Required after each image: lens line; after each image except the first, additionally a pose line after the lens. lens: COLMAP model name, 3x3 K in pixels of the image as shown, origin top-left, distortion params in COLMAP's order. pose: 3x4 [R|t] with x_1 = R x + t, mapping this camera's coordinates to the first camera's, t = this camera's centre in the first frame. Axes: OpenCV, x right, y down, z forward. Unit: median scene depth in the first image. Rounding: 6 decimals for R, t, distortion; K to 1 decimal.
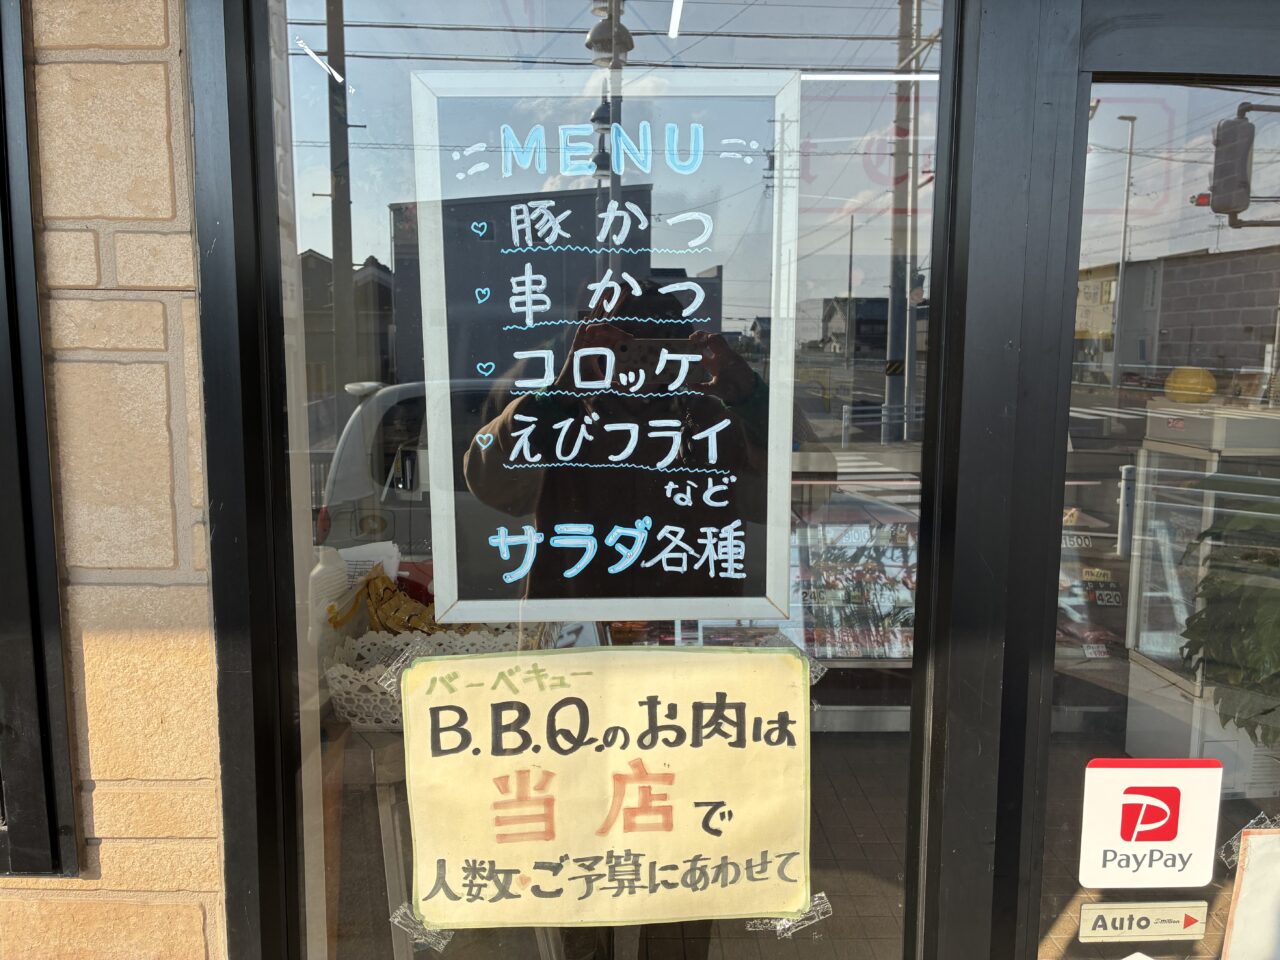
lens RADIAL K [[958.9, 0, 642.8], [0, 958.9, 479.4], [0, 0, 1]] dist [0.018520, -0.008711]
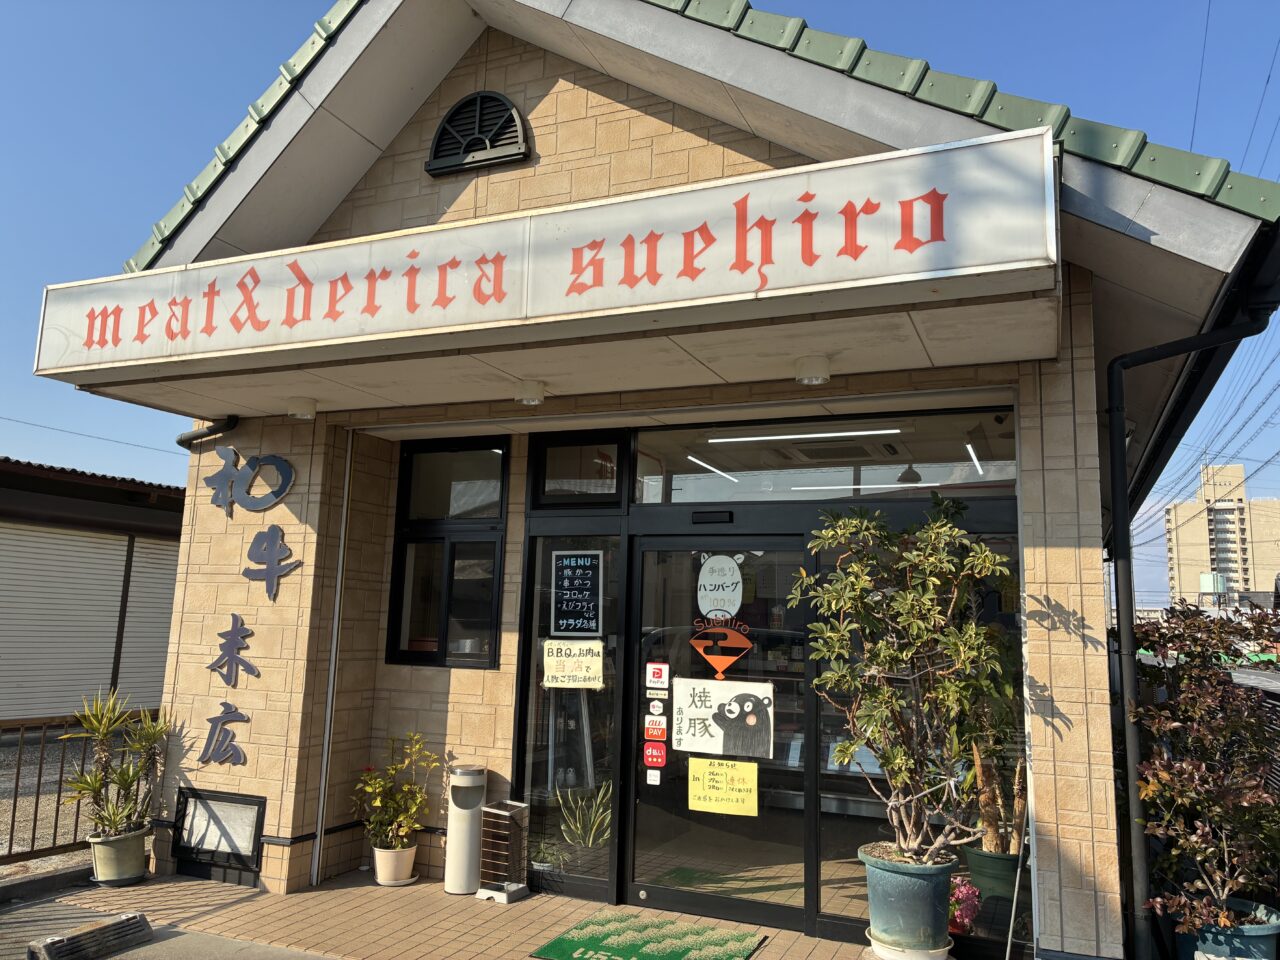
lens RADIAL K [[958.9, 0, 641.9], [0, 958.9, 478.0], [0, 0, 1]] dist [0.018520, -0.008711]
pose [[0.907209, -0.044309, -0.418340, 2.959341], [-0.080299, 0.957914, -0.275594, 0.837302], [0.412946, 0.283613, 0.865471, -4.414292]]
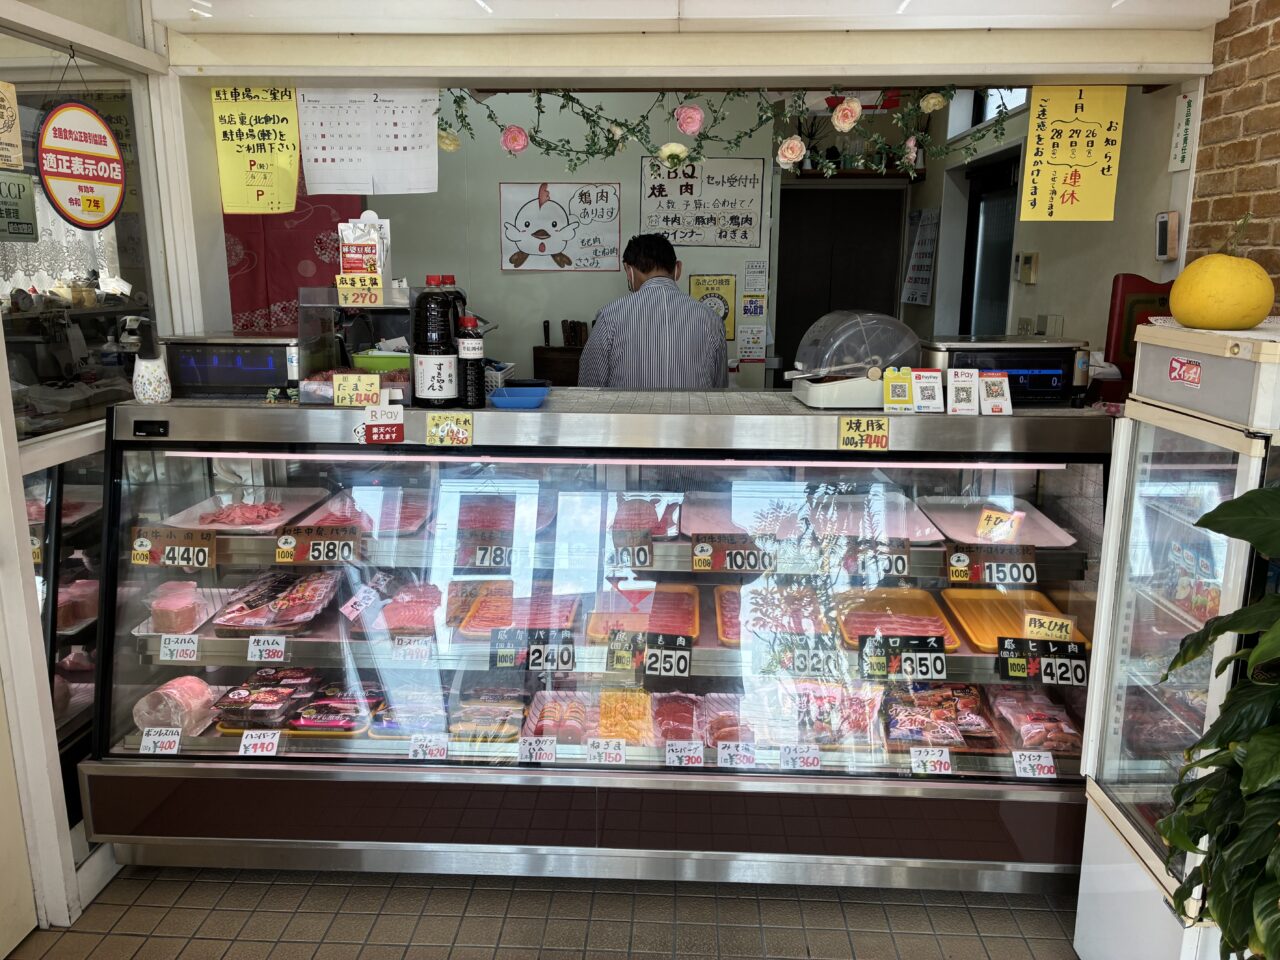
lens RADIAL K [[958.9, 0, 641.9], [0, 958.9, 481.6], [0, 0, 1]] dist [0.018520, -0.008711]
pose [[0.998251, 0.006629, -0.058747, 0.264732], [-0.001524, 0.996250, 0.086507, -0.038807], [0.059100, -0.086266, 0.994518, 0.421848]]
